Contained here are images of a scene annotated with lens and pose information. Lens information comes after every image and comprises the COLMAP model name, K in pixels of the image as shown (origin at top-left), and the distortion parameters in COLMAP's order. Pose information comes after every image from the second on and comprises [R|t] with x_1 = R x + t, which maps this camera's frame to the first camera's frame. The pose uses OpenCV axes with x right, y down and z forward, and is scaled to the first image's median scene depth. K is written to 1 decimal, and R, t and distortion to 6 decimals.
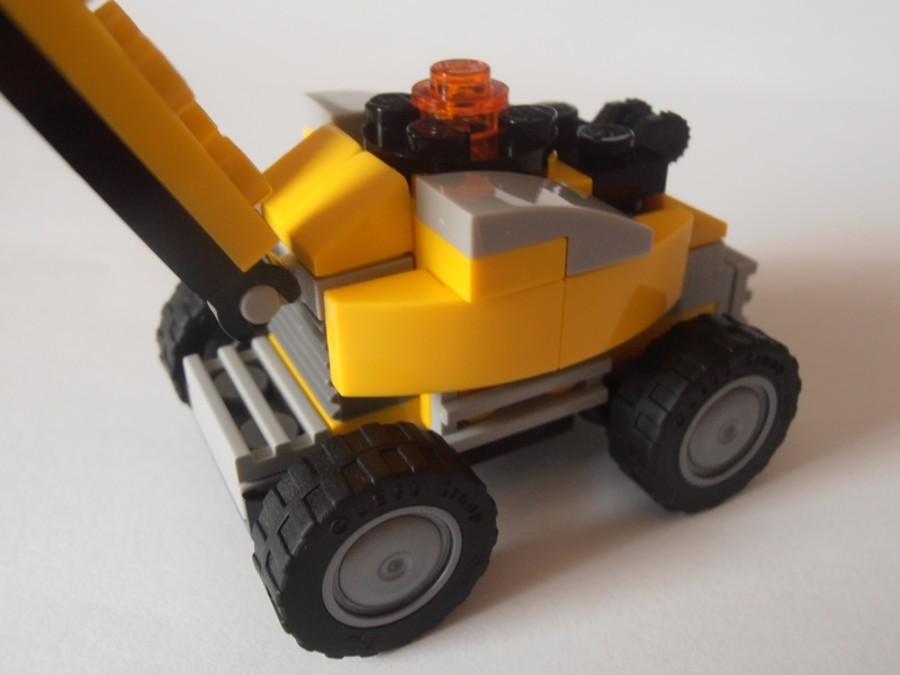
lens RADIAL K [[944.3, 0, 450.0], [0, 944.3, 337.5], [0, 0, 1]] dist [-0.043071, 0.021866]
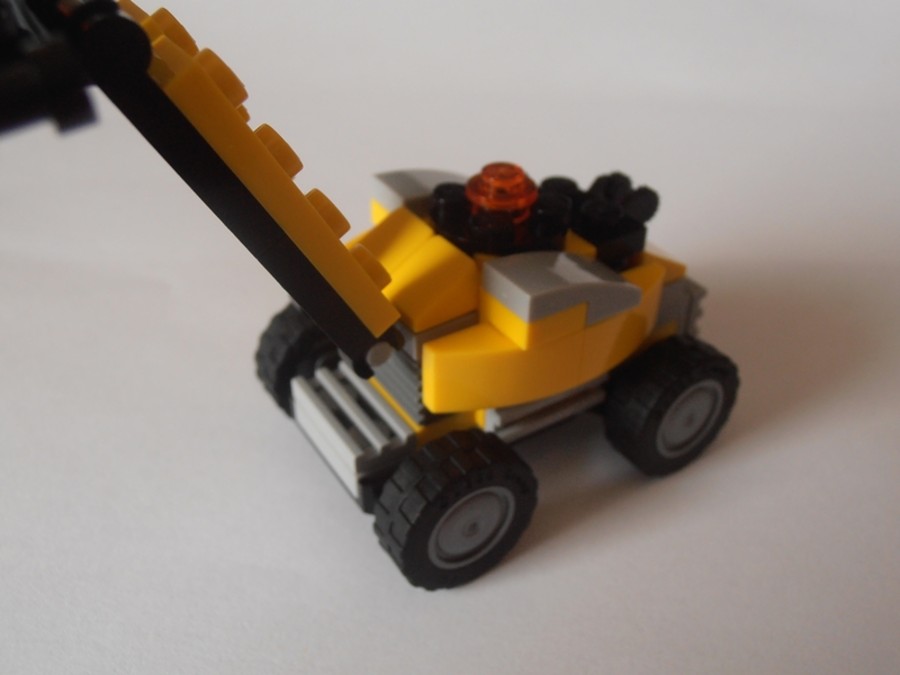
lens RADIAL K [[944.3, 0, 450.0], [0, 944.3, 337.5], [0, 0, 1]] dist [-0.043071, 0.021866]
pose [[0.996627, -0.032557, 0.075330, -0.182809], [0.027633, 0.997469, 0.065511, -0.137950], [-0.077272, -0.063208, 0.995004, -0.406447]]
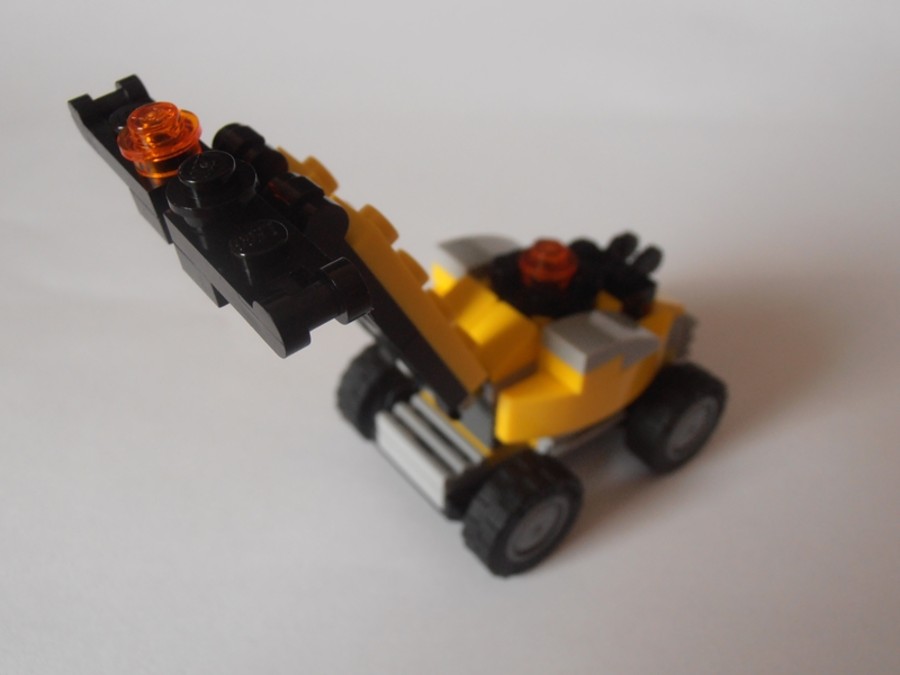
lens RADIAL K [[944.3, 0, 450.0], [0, 944.3, 337.5], [0, 0, 1]] dist [-0.043071, 0.021866]
pose [[0.986086, -0.078047, 0.146773, -0.450682], [0.060748, 0.991051, 0.118863, -0.347675], [-0.154736, -0.108293, 0.982003, -0.733802]]
